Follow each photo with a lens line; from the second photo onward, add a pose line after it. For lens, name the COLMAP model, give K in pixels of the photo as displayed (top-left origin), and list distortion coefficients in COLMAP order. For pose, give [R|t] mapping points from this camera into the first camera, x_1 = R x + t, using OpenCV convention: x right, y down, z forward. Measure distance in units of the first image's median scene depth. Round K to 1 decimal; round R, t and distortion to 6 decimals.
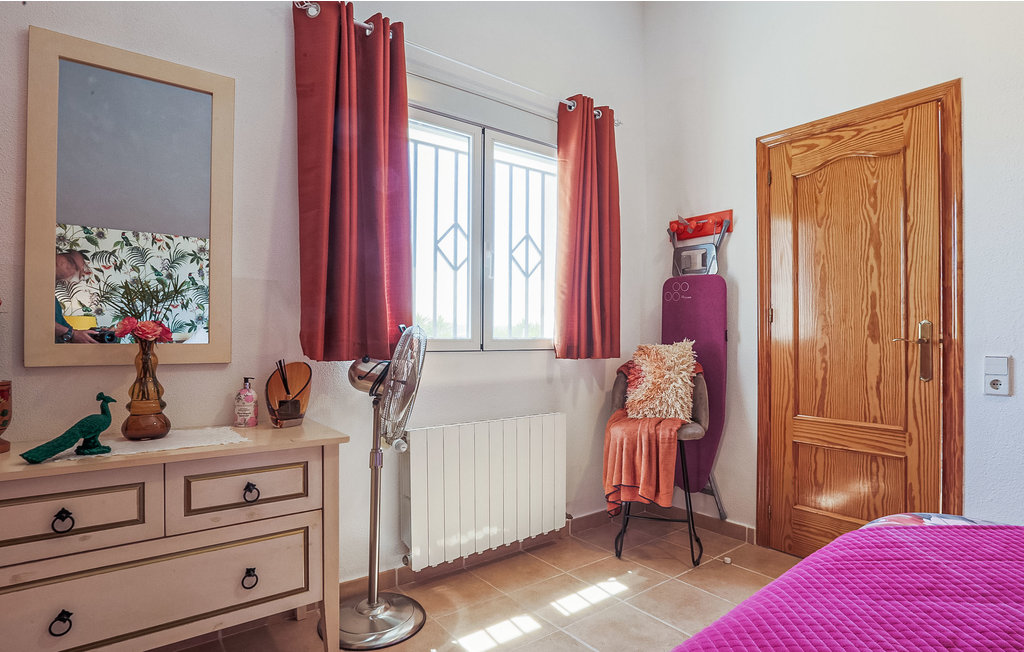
lens RADIAL K [[551.2, 0, 511.5], [0, 551.2, 322.0], [0, 0, 1]] dist [-0.094724, 0.050361]
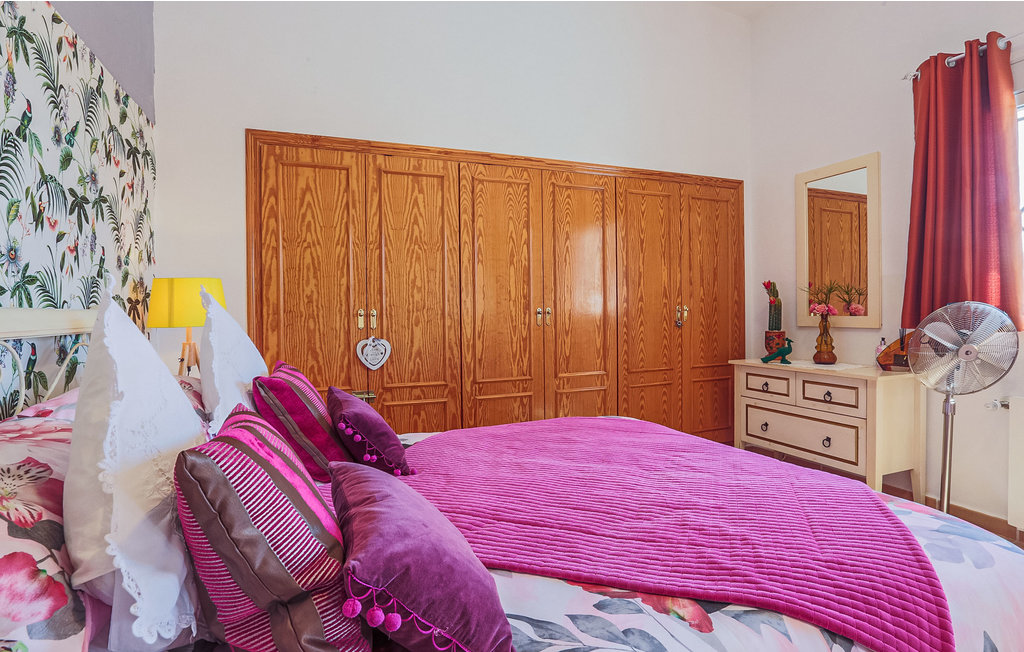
lens RADIAL K [[551.2, 0, 511.5], [0, 551.2, 322.0], [0, 0, 1]] dist [-0.094724, 0.050361]
pose [[-0.343133, 0.004575, -0.939276, 1.578120], [0.028284, 0.999585, -0.005463, 0.042678], [0.938861, -0.028441, -0.343120, 0.610678]]
